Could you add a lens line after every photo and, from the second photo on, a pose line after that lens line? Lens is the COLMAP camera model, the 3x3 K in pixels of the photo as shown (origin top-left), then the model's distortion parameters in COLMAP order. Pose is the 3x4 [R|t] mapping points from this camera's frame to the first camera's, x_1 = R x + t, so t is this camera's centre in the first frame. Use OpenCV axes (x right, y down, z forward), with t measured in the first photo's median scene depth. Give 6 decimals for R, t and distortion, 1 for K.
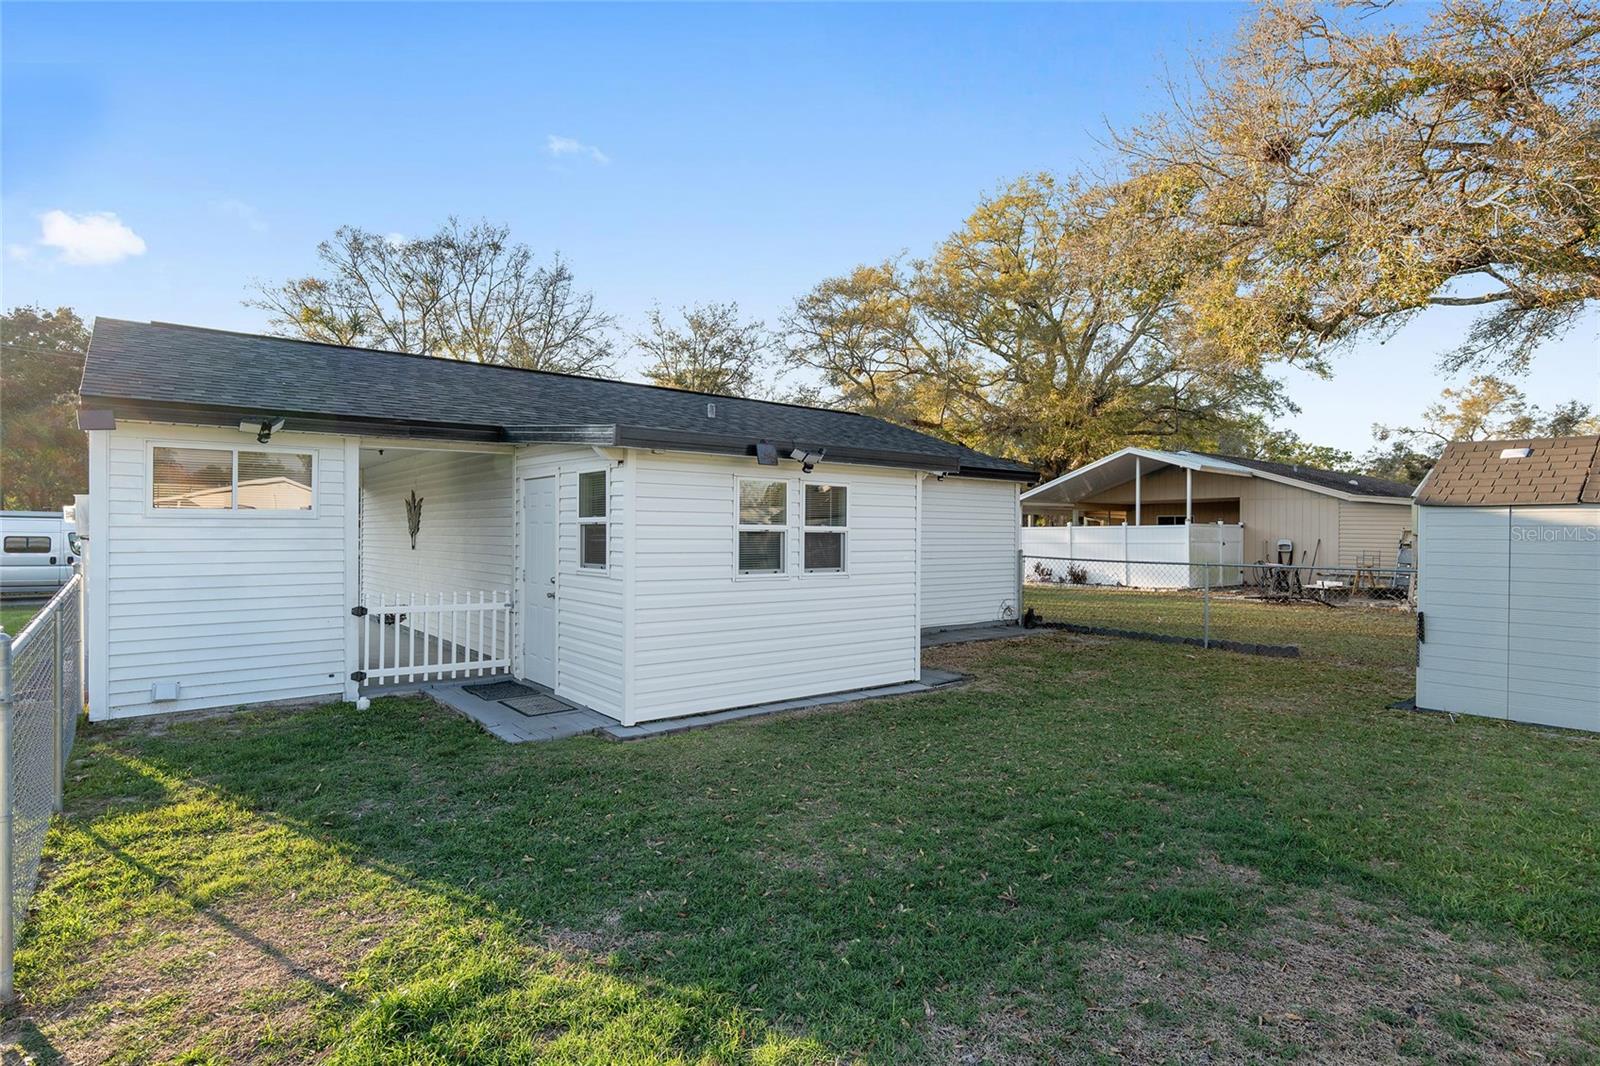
lens RADIAL K [[827.8, 0, 796.7], [0, 827.8, 535.8], [0, 0, 1]] dist [-0.001210, 0.000315]
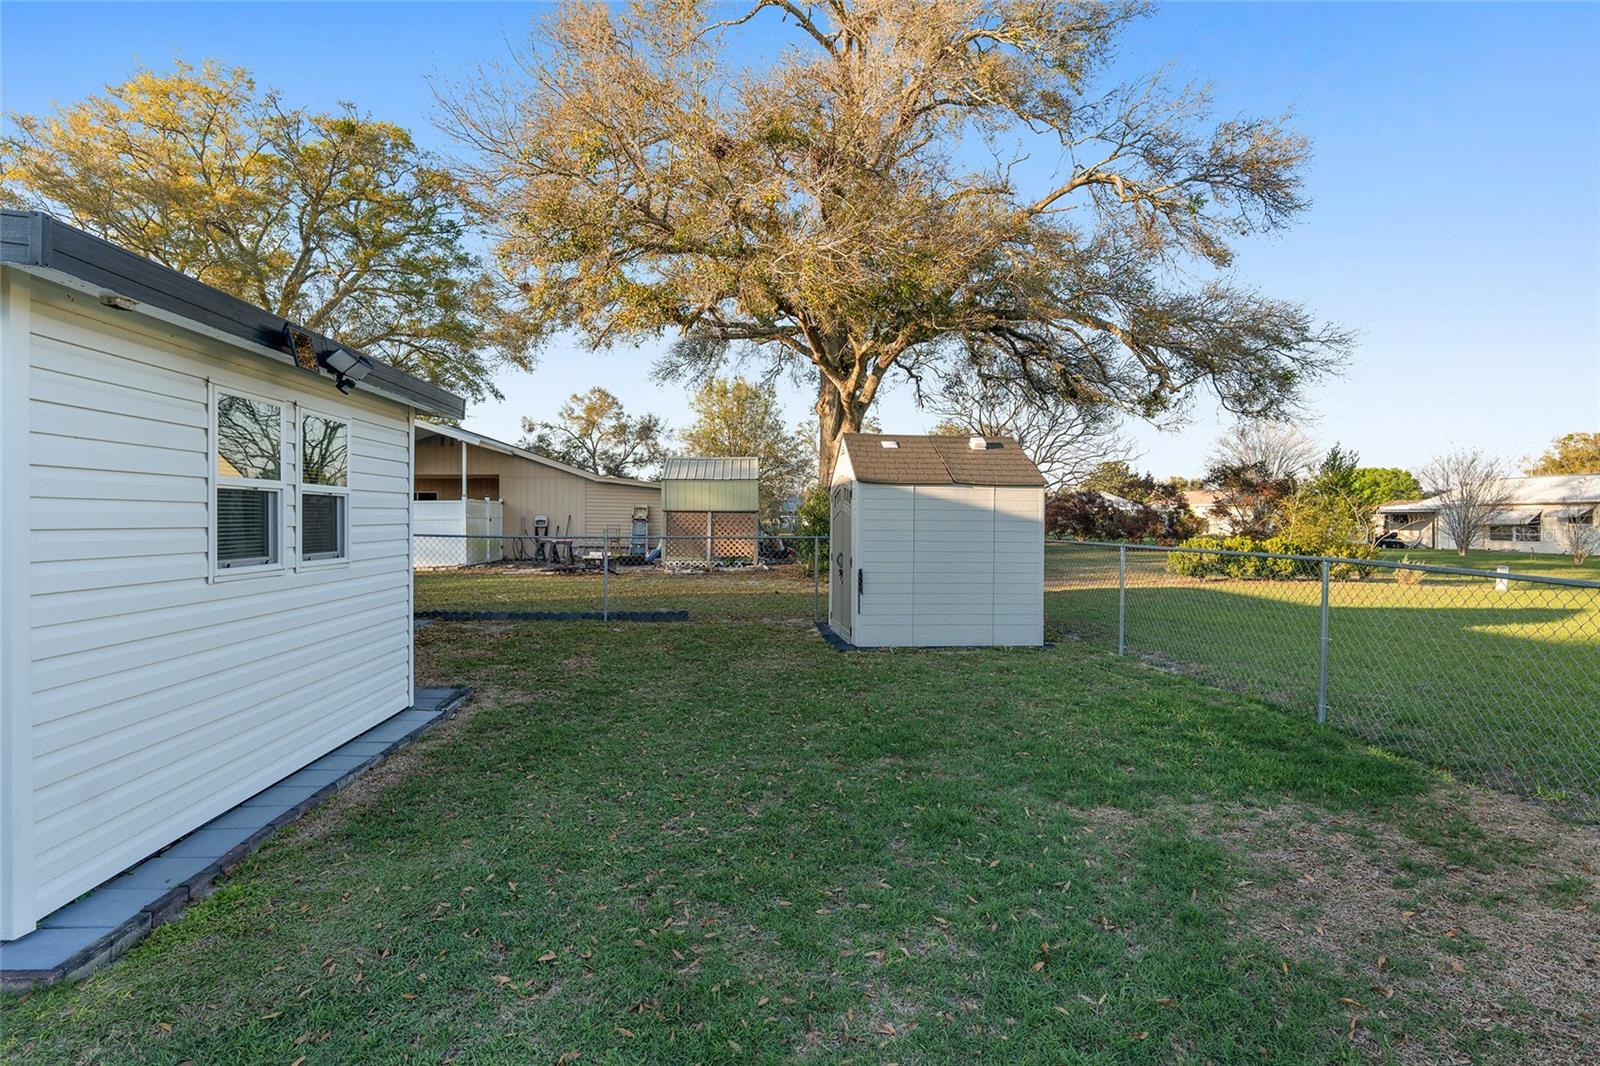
lens RADIAL K [[813.2, 0, 803.5], [0, 813.2, 529.8], [0, 0, 1]] dist [-0.001486, 0.000745]
pose [[0.559885, -0.015347, 0.828428, -0.101241], [0.000092, 0.999830, 0.018460, 0.004062], [-0.828570, -0.010259, 0.559791, 0.137666]]
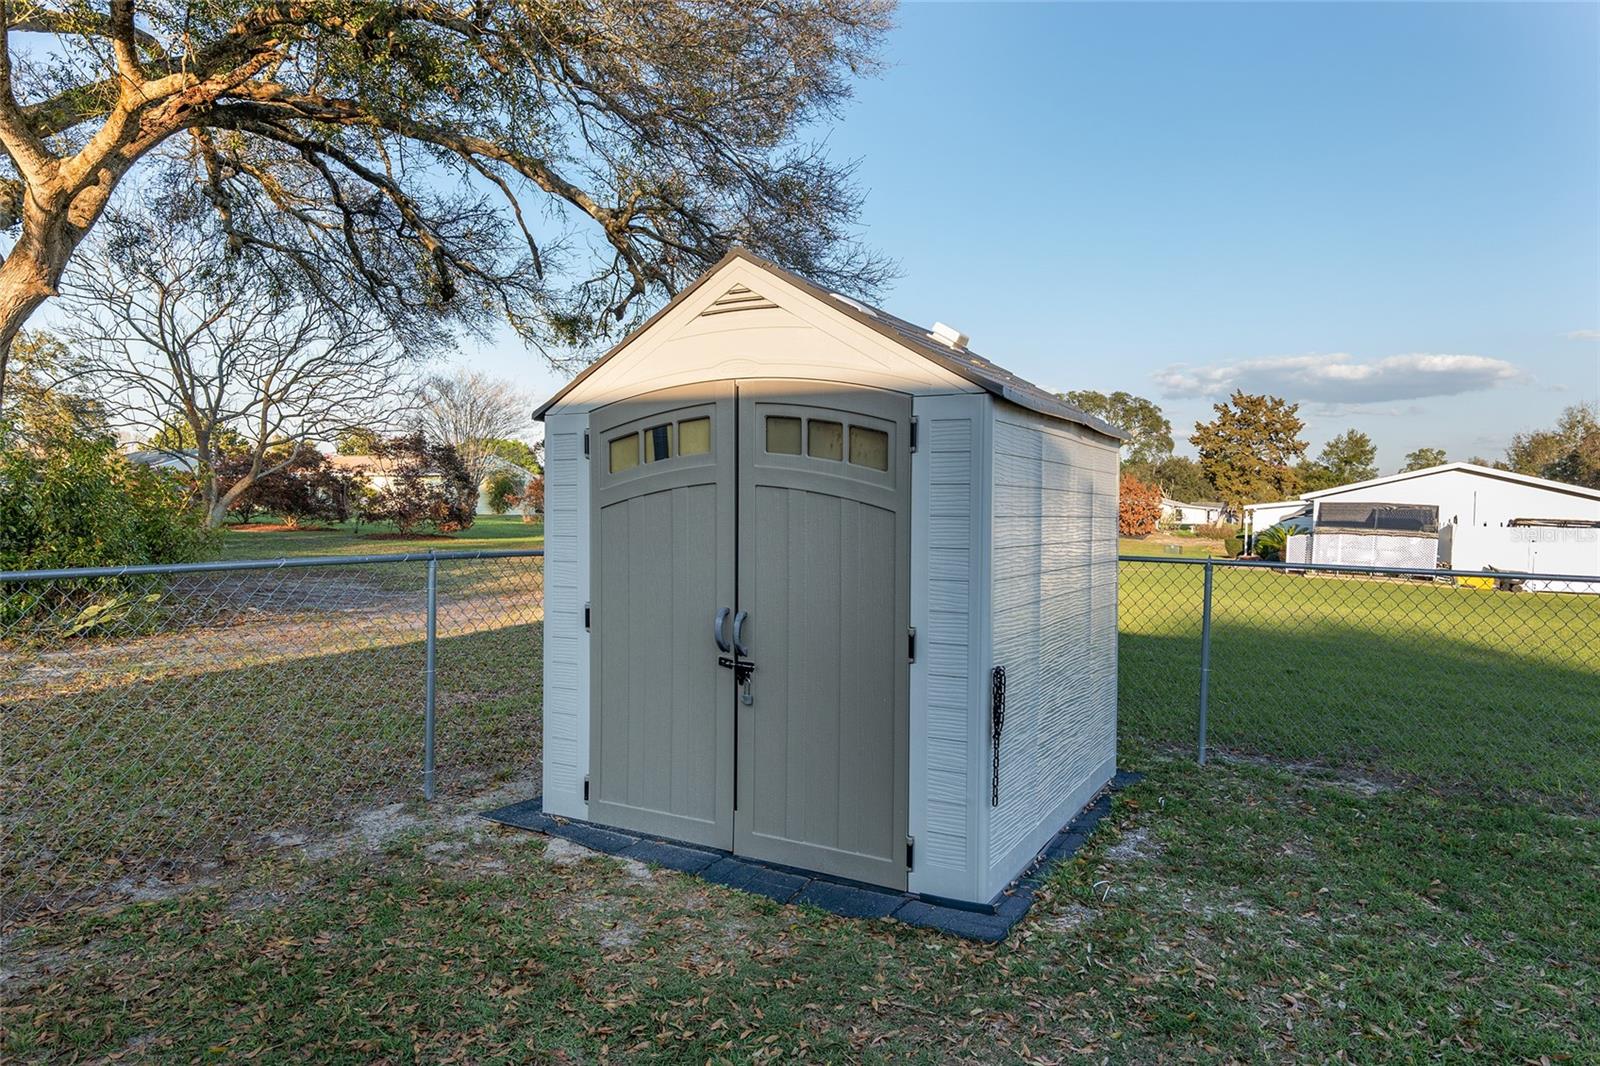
lens RADIAL K [[987.6, 0, 799.2], [0, 987.6, 529.0], [0, 0, 1]] dist [-0.001220, 0.000161]
pose [[-0.343771, -0.039517, 0.938222, 0.120098], [-0.020603, 0.999191, 0.034536, 0.003496], [-0.938828, -0.007457, -0.344307, 0.436540]]
